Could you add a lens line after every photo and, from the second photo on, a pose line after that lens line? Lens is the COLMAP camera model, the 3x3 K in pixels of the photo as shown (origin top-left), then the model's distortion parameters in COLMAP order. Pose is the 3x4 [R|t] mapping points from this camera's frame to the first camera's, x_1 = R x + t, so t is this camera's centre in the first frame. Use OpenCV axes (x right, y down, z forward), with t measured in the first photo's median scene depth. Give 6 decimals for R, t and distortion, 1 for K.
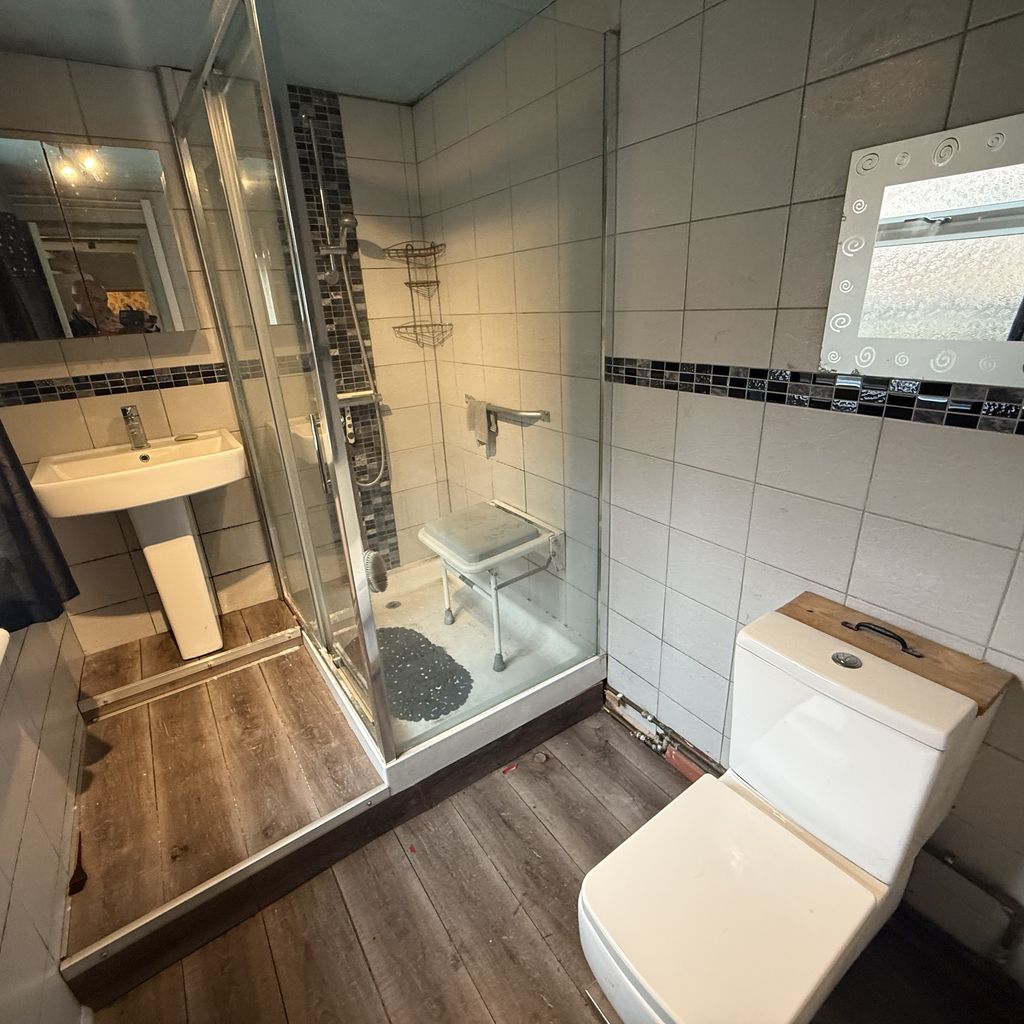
lens RADIAL K [[540.3, 0, 510.8], [0, 540.3, 511.8], [0, 0, 1]] dist [-0.001936, -0.000301]
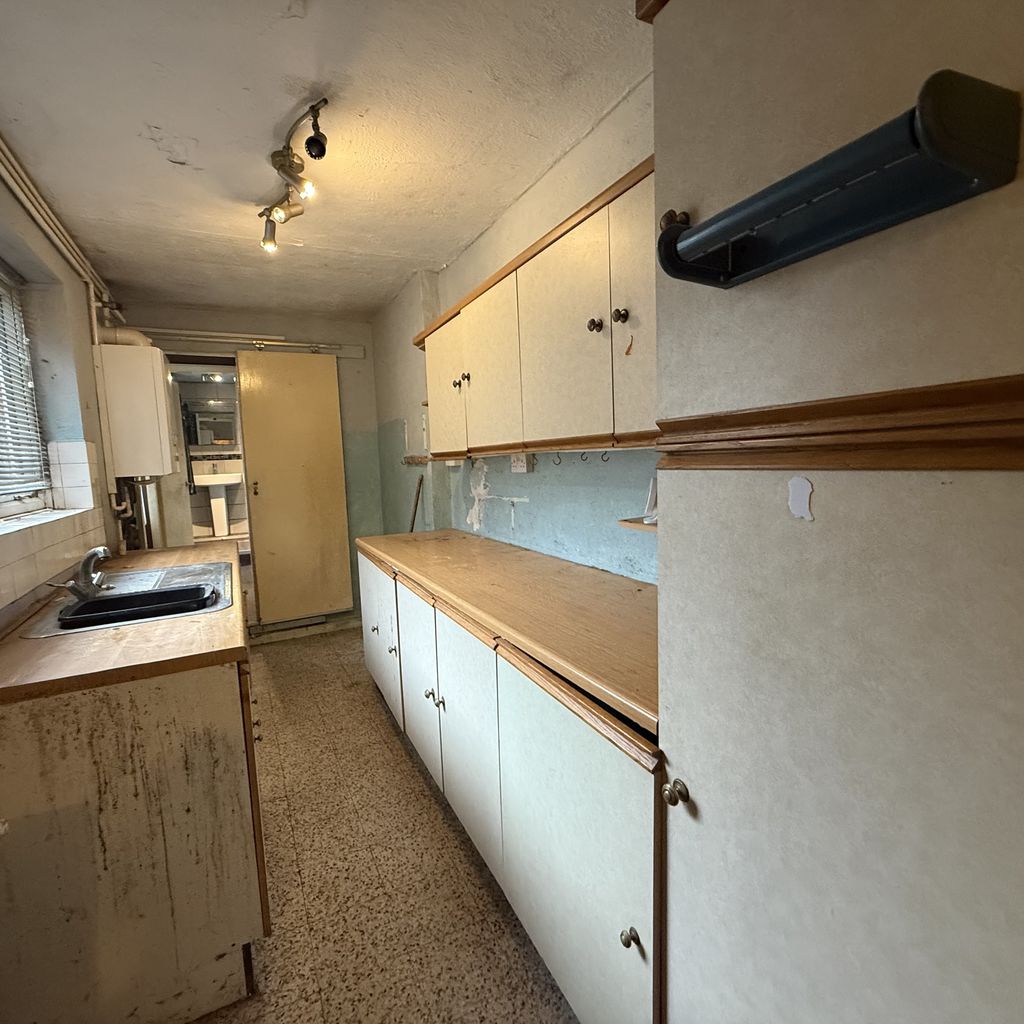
lens RADIAL K [[540.3, 0, 514.7], [0, 540.3, 513.1], [0, 0, 1]] dist [-0.001936, -0.000301]
pose [[0.993939, 0.019582, -0.108171, 1.633167], [-0.047879, 0.962883, -0.265637, 0.954266], [0.098954, 0.269206, 0.957985, -2.108722]]
